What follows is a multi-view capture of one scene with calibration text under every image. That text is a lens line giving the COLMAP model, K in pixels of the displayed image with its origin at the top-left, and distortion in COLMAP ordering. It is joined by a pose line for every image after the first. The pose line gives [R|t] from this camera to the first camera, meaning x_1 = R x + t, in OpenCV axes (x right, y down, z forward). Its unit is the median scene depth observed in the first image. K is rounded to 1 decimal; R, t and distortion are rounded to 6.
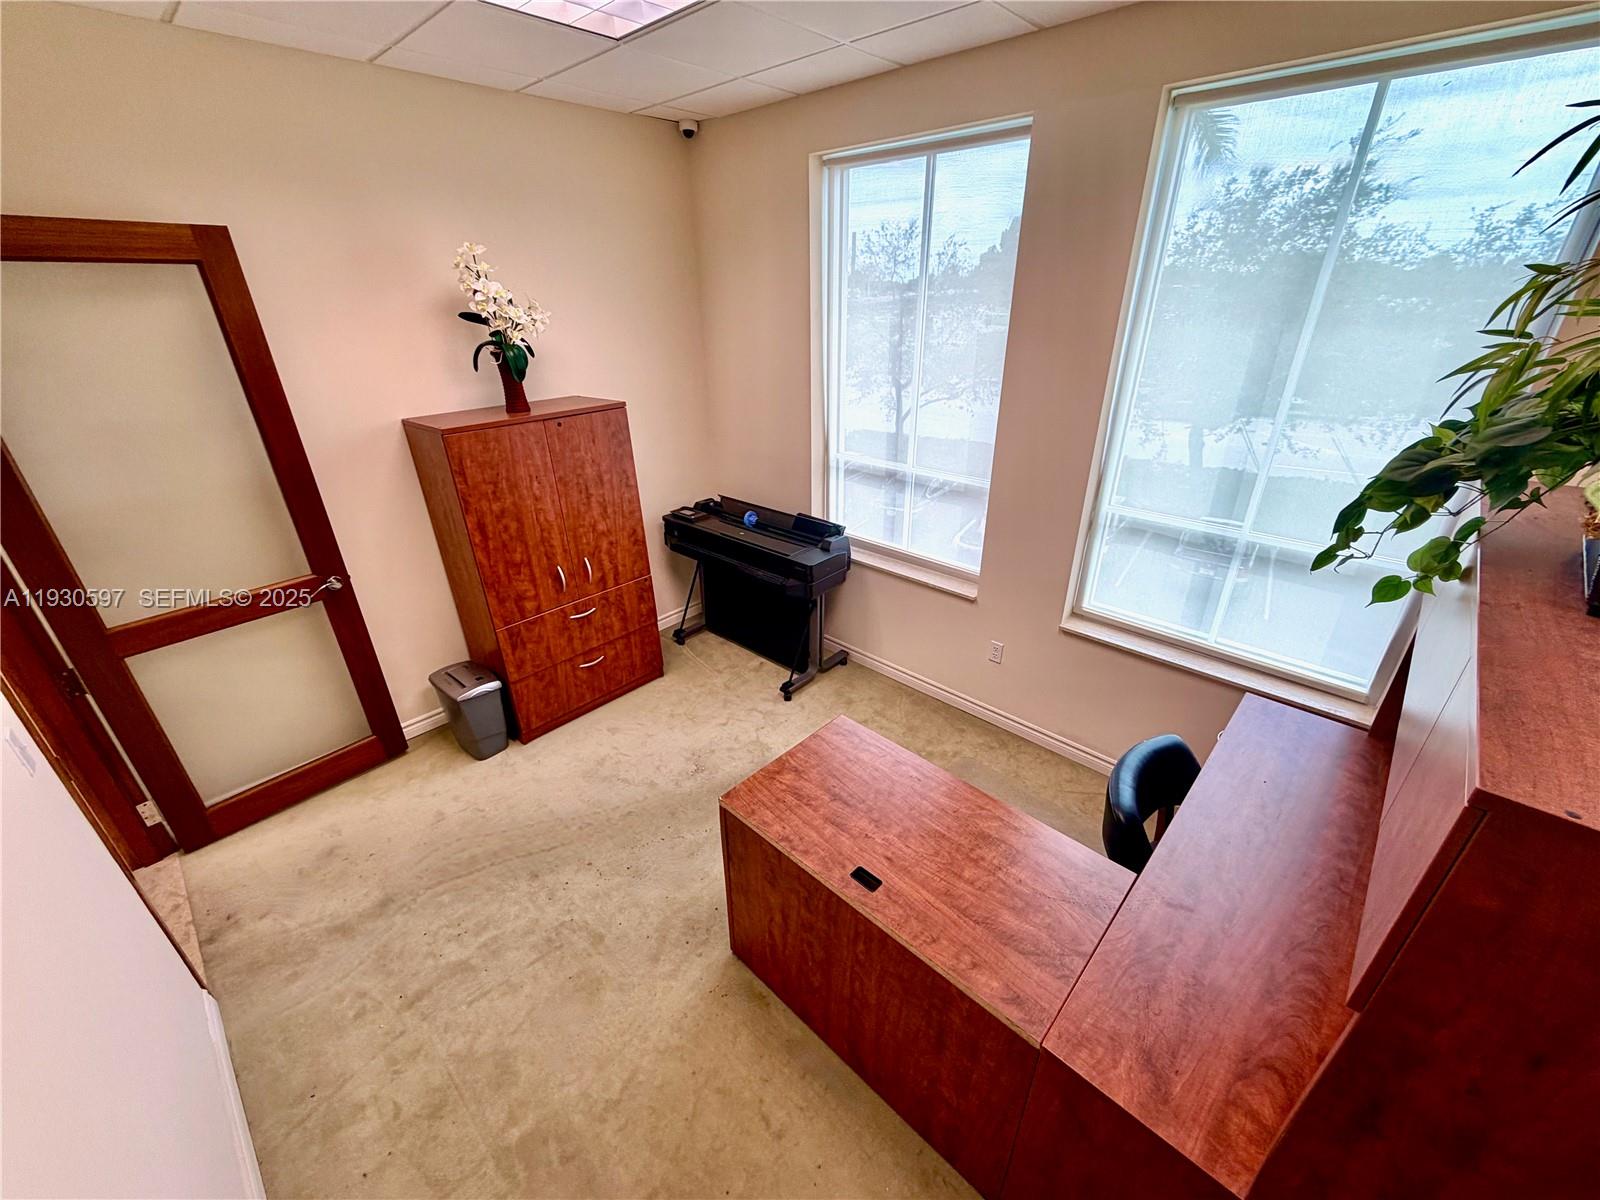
lens RADIAL K [[639.0, 0, 792.1], [0, 639.0, 597.3], [0, 0, 1]] dist [0.000067, -0.000026]
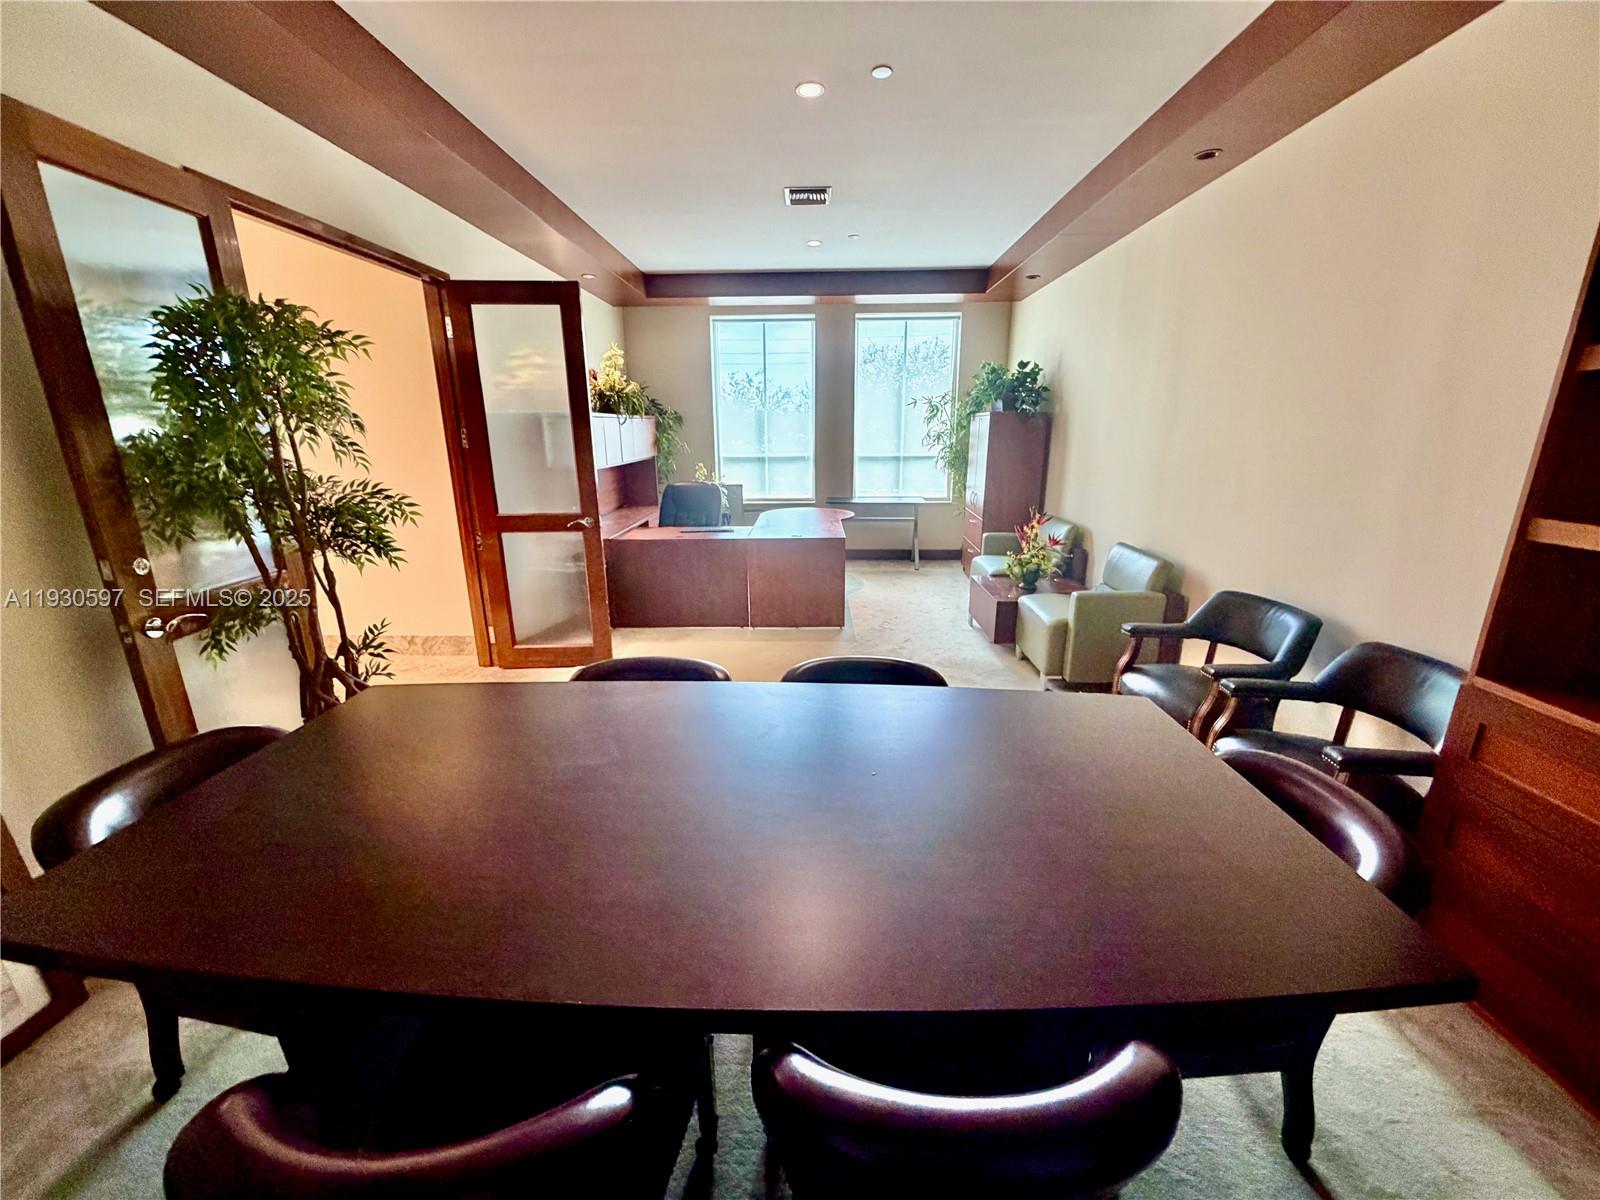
lens RADIAL K [[636.1, 0, 797.6], [0, 636.1, 599.9], [0, 0, 1]] dist [-0.000666, -0.000036]
pose [[0.747663, -0.161470, 0.644149, -1.202757], [0.285854, 0.953779, -0.092705, 0.493699], [-0.599406, 0.253444, 0.759262, -0.555002]]
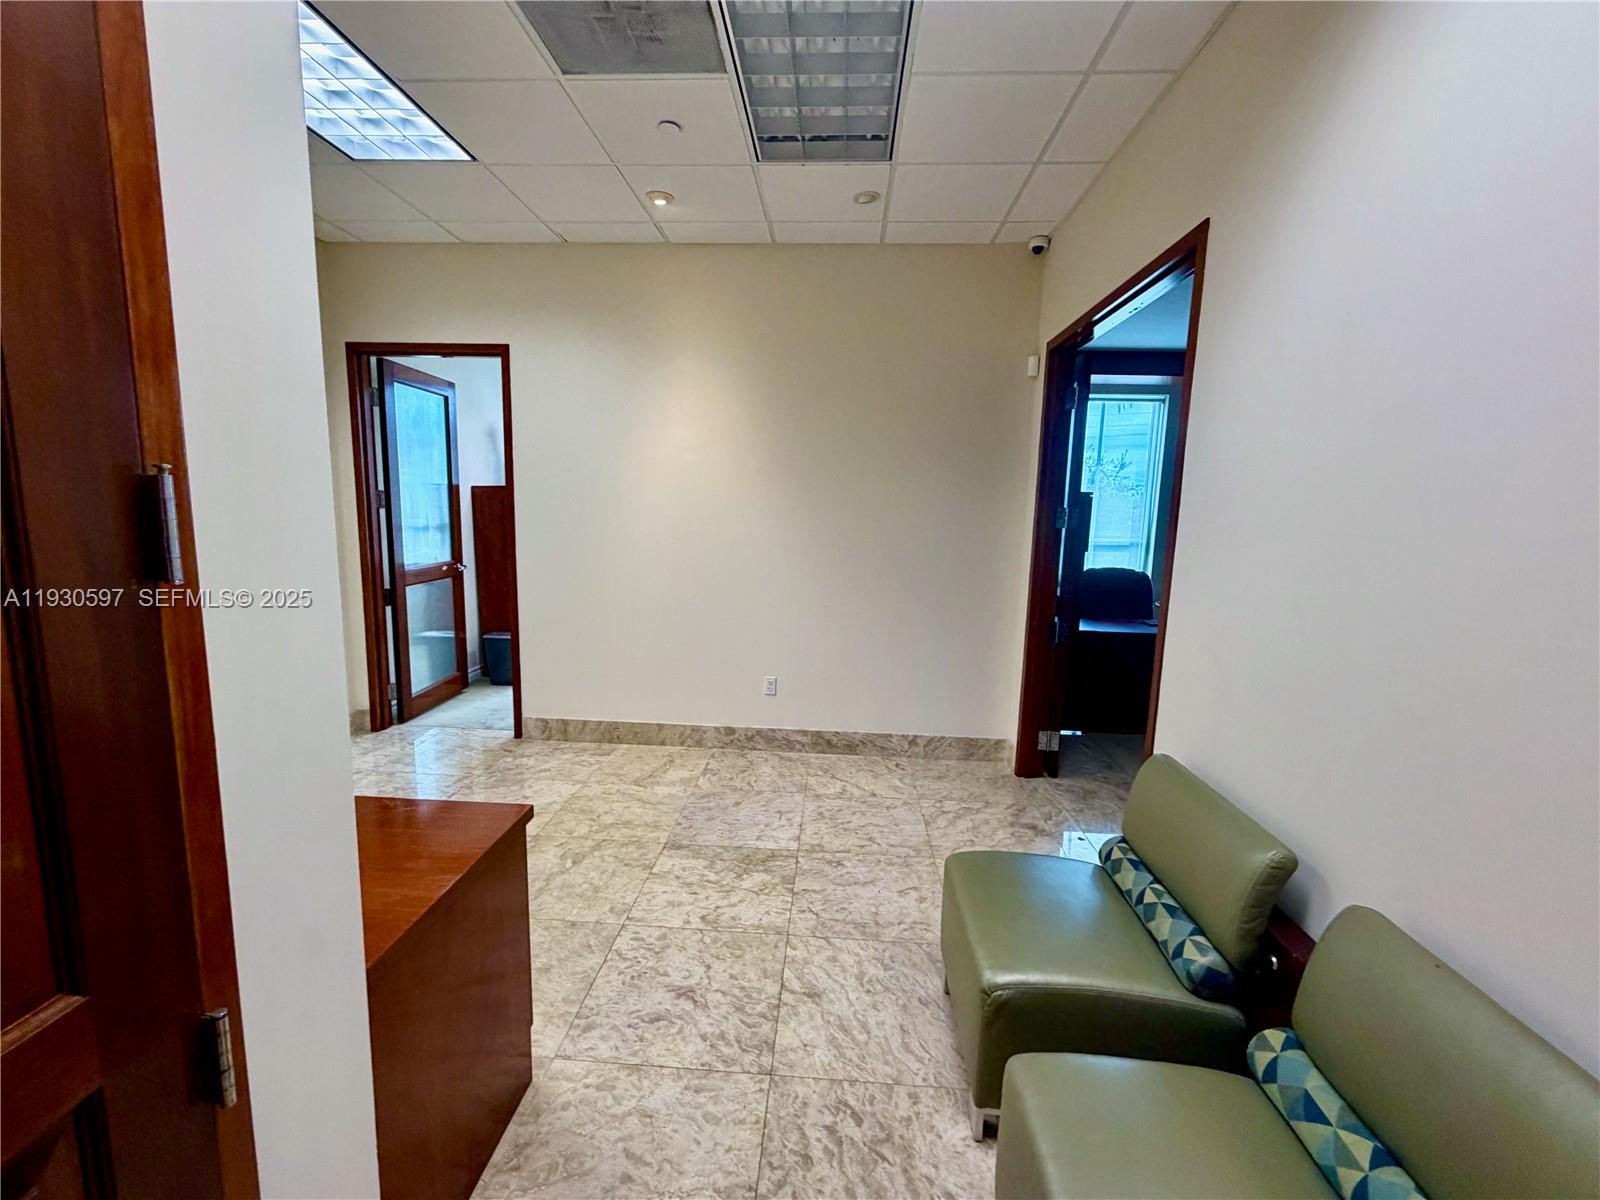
lens RADIAL K [[675.5, 0, 798.6], [0, 675.5, 599.9], [0, 0, 1]] dist [0.000320, -0.000011]
pose [[0.764927, -0.053277, 0.641910, -1.879970], [0.246060, 0.945161, -0.214769, 0.198999], [-0.595266, 0.322230, 0.736088, 0.079622]]
